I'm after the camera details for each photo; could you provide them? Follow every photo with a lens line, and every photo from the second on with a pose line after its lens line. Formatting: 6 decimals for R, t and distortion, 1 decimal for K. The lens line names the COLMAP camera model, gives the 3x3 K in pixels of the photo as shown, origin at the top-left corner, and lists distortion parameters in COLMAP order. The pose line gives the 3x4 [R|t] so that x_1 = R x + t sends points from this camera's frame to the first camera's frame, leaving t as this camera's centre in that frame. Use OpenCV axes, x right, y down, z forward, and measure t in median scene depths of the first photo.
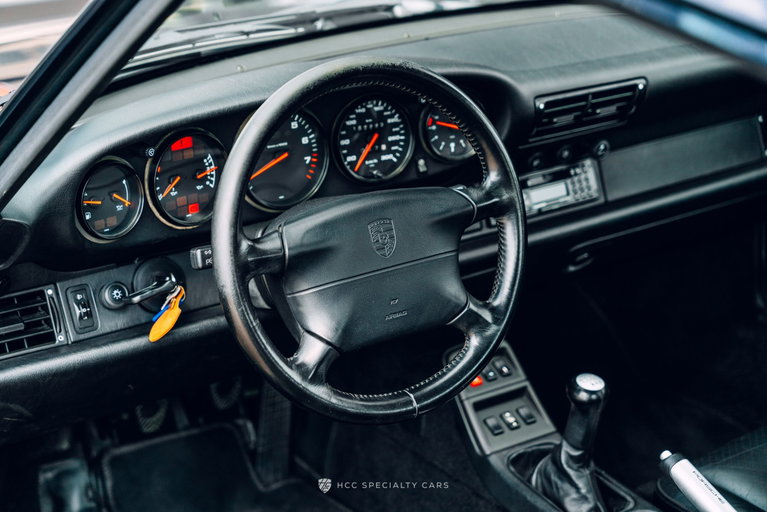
lens RADIAL K [[1529.7, 0, 381.1], [0, 1529.7, 290.2], [0, 0, 1]] dist [0.062944, 0.022442]
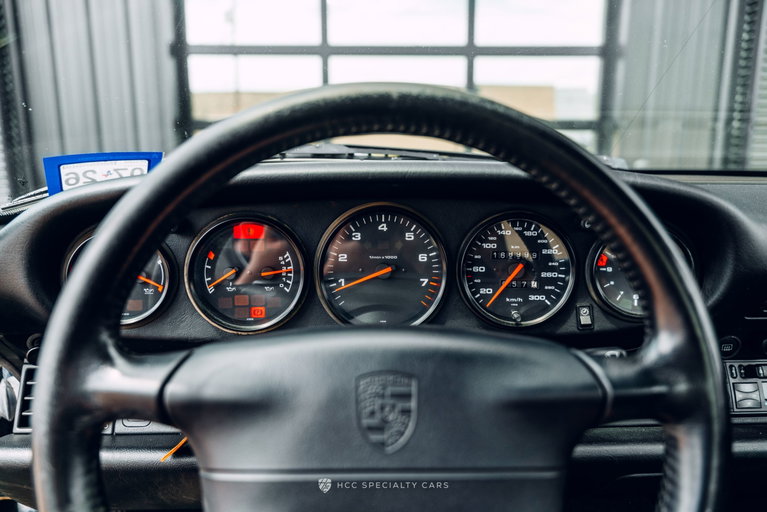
lens RADIAL K [[512.0, 0, 383.5], [0, 512.0, 256.0], [0, 0, 1]] dist [-0.005490, -0.001700]
pose [[0.835132, 0.099940, -0.540894, 0.077155], [-0.211513, 0.966094, -0.148068, -0.051750], [0.507757, 0.238062, 0.827955, 0.733354]]
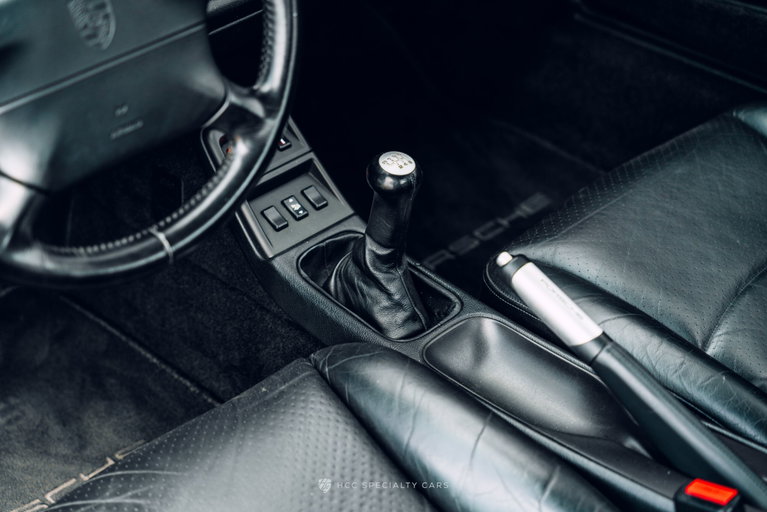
lens RADIAL K [[1529.7, 0, 381.1], [0, 1529.7, 290.2], [0, 0, 1]] dist [0.062944, 0.022442]
pose [[0.984699, -0.107474, 0.137178, 0.018103], [0.072600, 0.968614, 0.237730, -0.062054], [-0.158423, -0.224133, 0.961596, 0.263140]]
